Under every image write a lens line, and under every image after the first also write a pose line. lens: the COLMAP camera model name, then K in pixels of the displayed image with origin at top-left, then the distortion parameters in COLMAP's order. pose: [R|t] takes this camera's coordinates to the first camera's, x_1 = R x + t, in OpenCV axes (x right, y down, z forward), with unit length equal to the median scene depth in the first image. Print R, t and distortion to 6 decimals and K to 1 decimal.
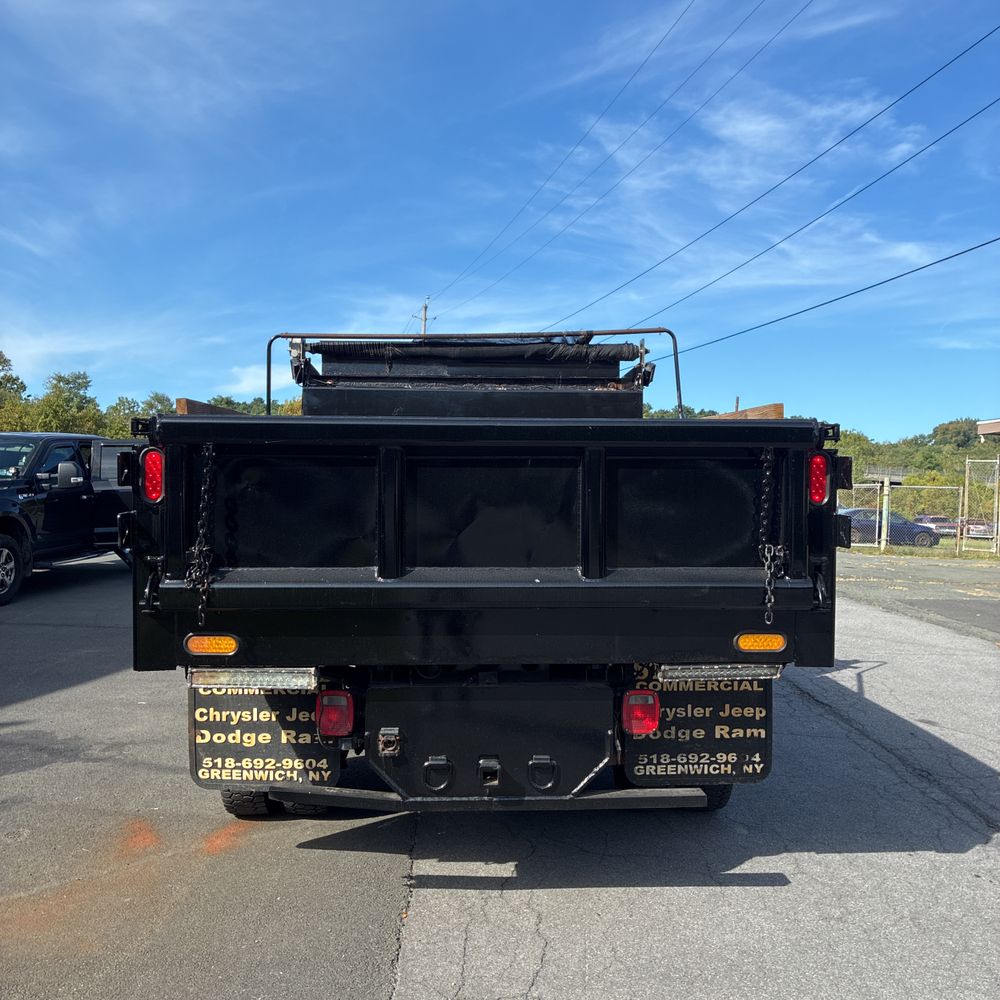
lens RADIAL K [[1005.4, 0, 498.7], [0, 1005.4, 518.9], [0, 0, 1]] dist [0.012029, -0.001152]
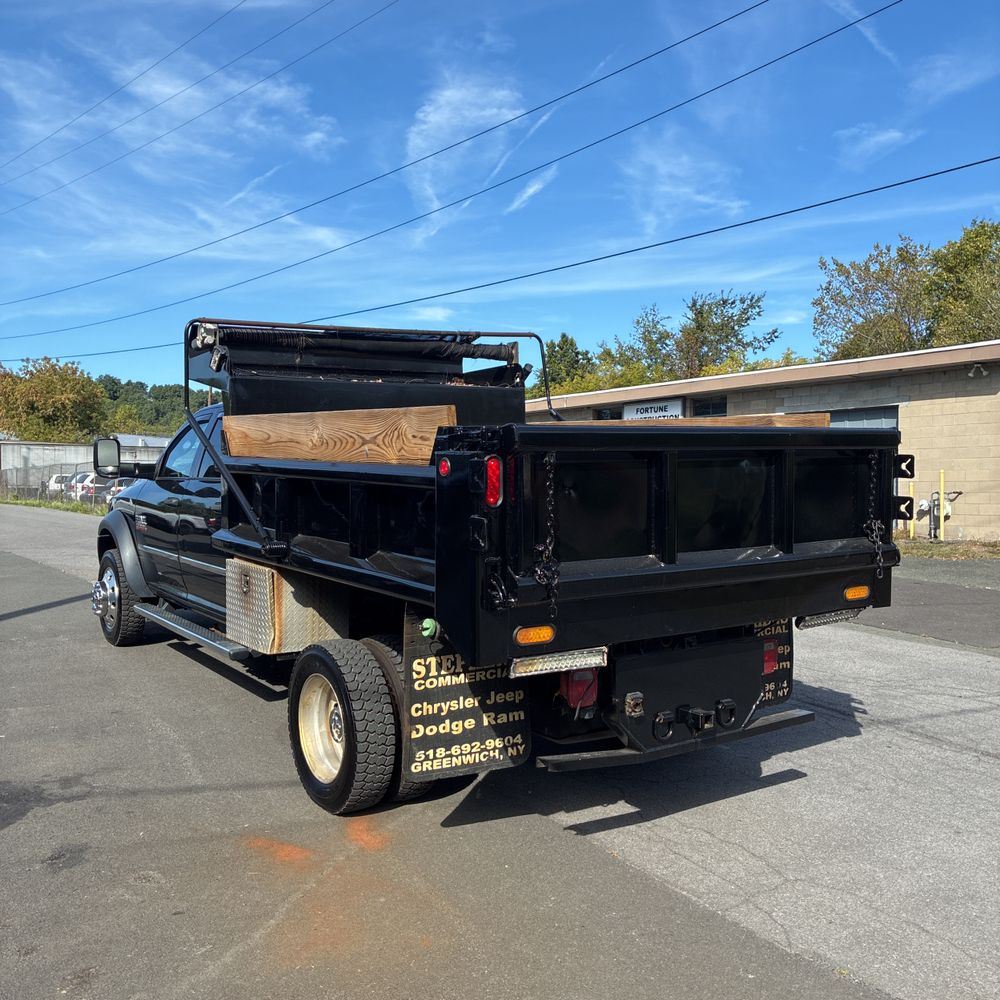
lens RADIAL K [[1005.4, 0, 498.7], [0, 1005.4, 518.9], [0, 0, 1]] dist [0.012029, -0.001152]
pose [[0.853065, -0.043194, 0.520013, -0.732345], [0.029617, 0.998969, 0.034392, -0.032267], [-0.520963, -0.013937, 0.853466, 0.082765]]
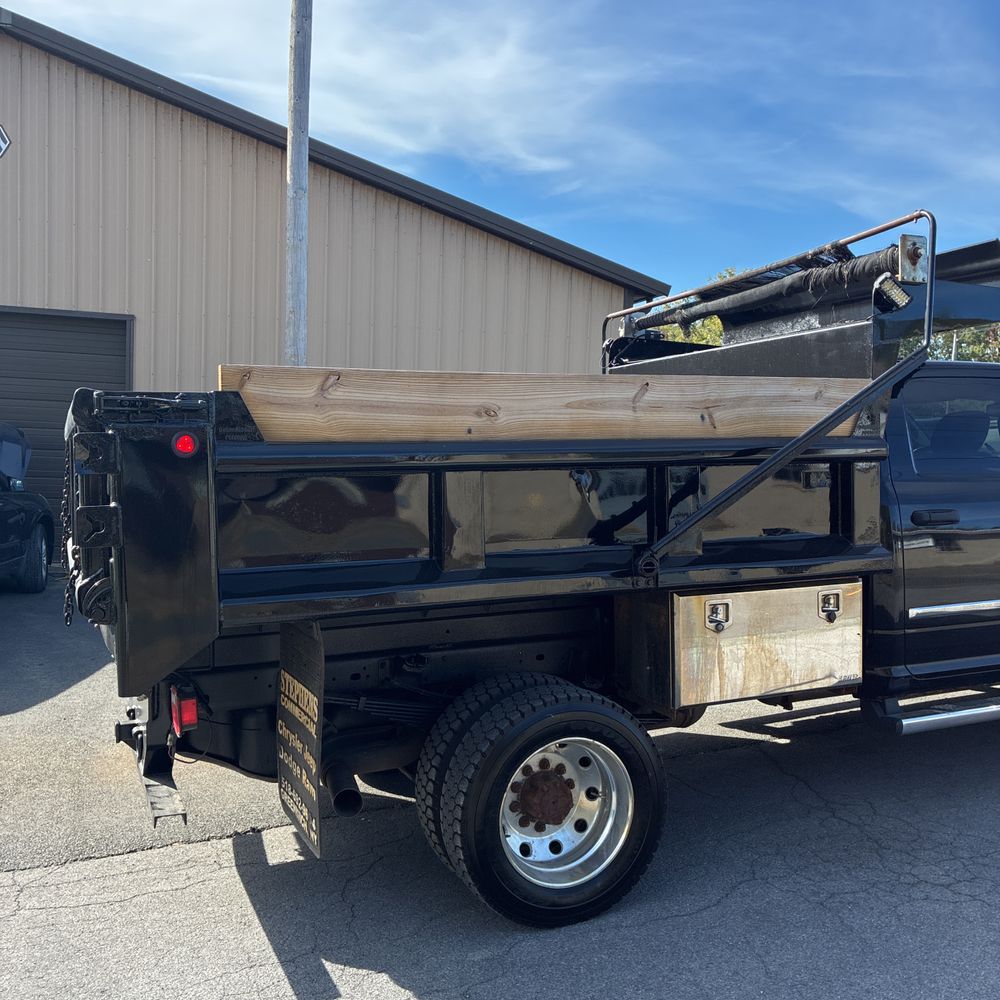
lens RADIAL K [[998.4, 0, 499.4], [0, 998.4, 516.3], [0, 0, 1]] dist [0.004648, 0.011066]
pose [[0.358081, 0.039509, -0.932854, 1.011610], [-0.026893, 0.999126, 0.031993, -0.026282], [0.933303, 0.013631, 0.358831, 0.860136]]
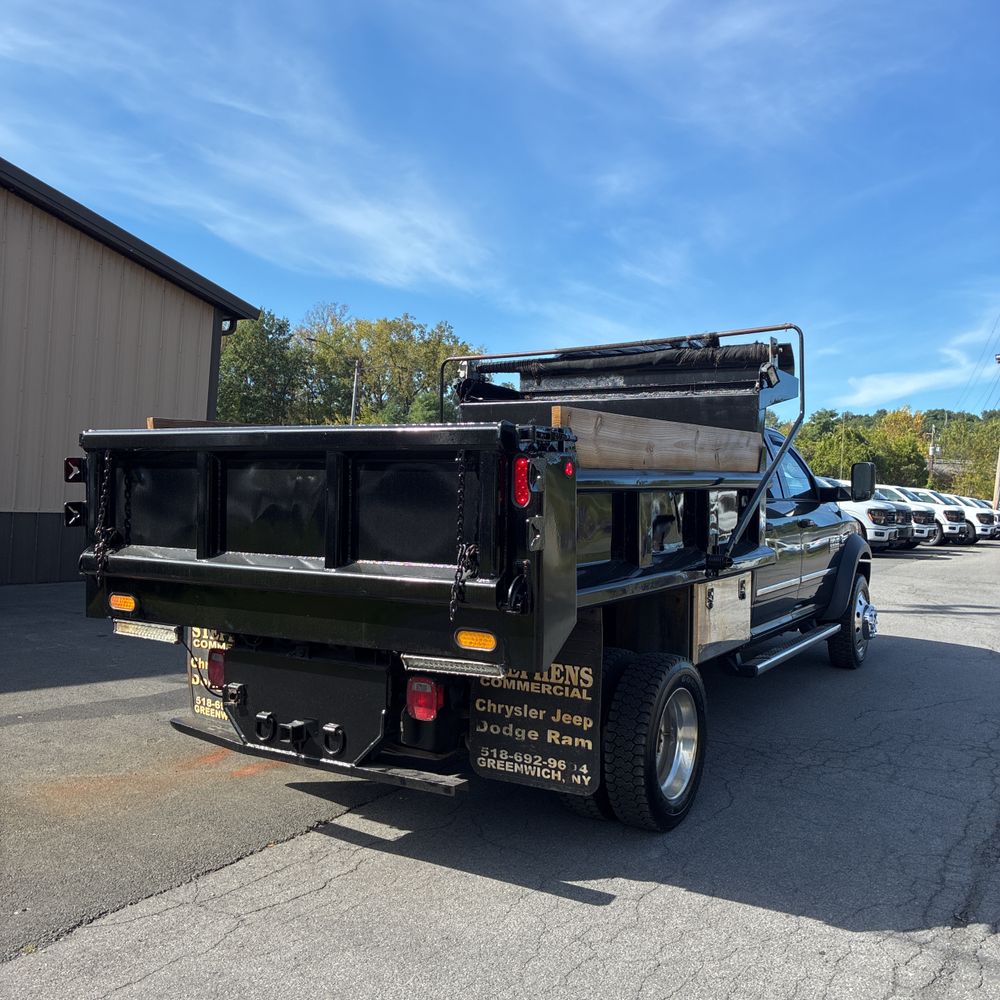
lens RADIAL K [[1005.4, 0, 498.7], [0, 1005.4, 518.9], [0, 0, 1]] dist [0.012029, -0.001152]
pose [[0.828089, 0.026285, -0.559980, 0.728842], [-0.033691, 0.999428, -0.002909, 0.001236], [0.559583, 0.021275, 0.828501, 0.142902]]
